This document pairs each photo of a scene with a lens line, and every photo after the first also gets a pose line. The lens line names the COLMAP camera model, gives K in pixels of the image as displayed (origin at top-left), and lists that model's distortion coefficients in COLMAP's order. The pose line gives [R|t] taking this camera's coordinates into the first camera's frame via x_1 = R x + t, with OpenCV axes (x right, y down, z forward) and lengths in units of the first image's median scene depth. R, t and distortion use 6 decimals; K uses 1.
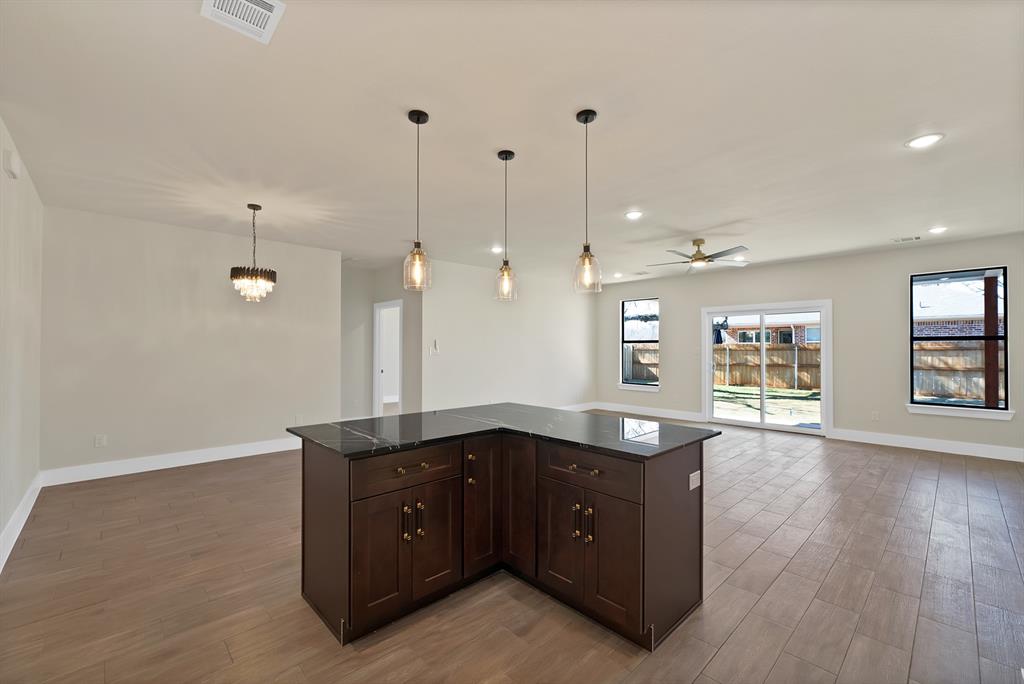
lens RADIAL K [[419.4, 0, 509.8], [0, 419.4, 346.2], [0, 0, 1]] dist [-0.003771, -0.000099]
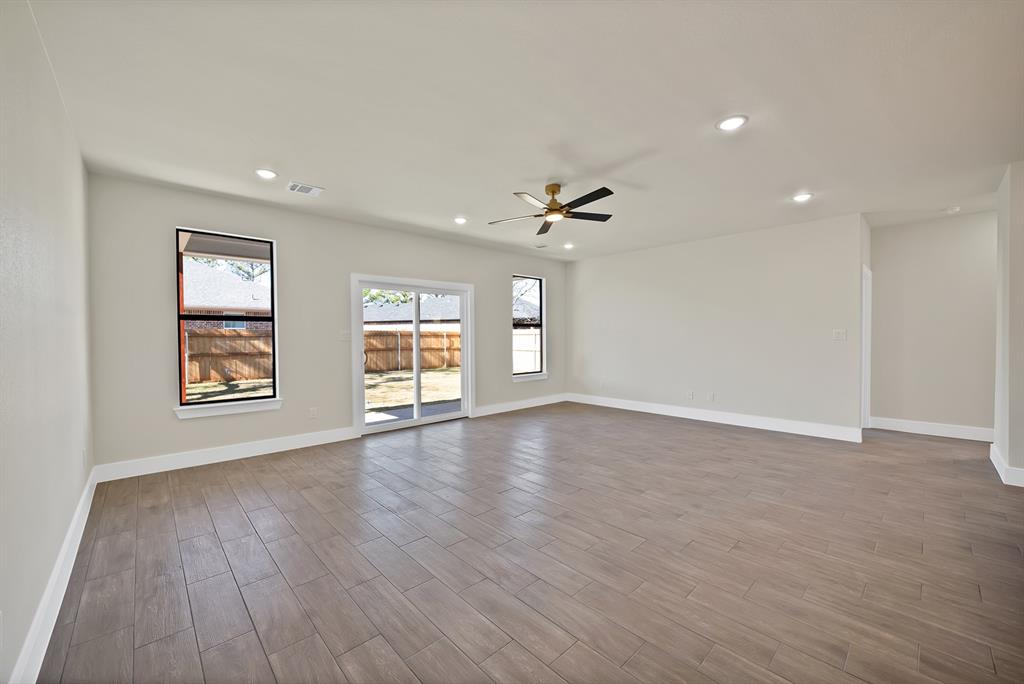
lens RADIAL K [[398.5, 0, 506.4], [0, 398.5, 345.3], [0, 0, 1]] dist [-0.012265, 0.000078]
pose [[0.014823, -0.025927, 0.999554, -0.342807], [0.002342, 0.999662, 0.025896, 0.019560], [-0.999887, 0.001957, 0.014879, 1.366482]]
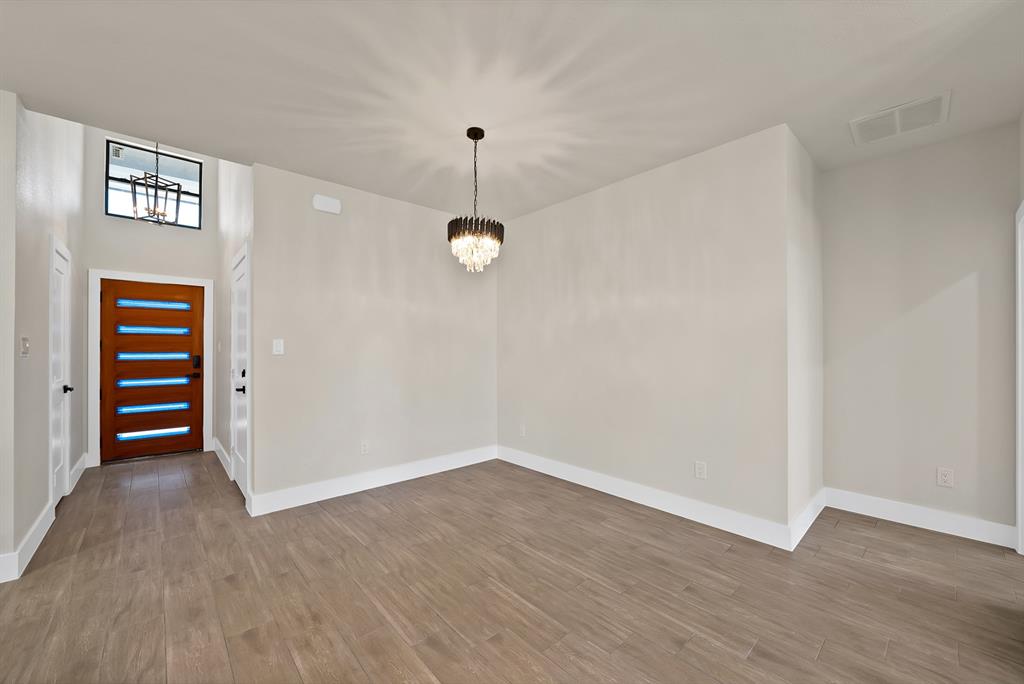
lens RADIAL K [[399.7, 0, 512.8], [0, 399.7, 348.6], [0, 0, 1]] dist [-0.010632, 0.000226]
pose [[-0.031661, -0.002629, -0.999495, 0.034814], [0.004409, 0.999986, -0.002770, 0.018671], [0.999489, -0.004494, -0.031649, 1.029498]]
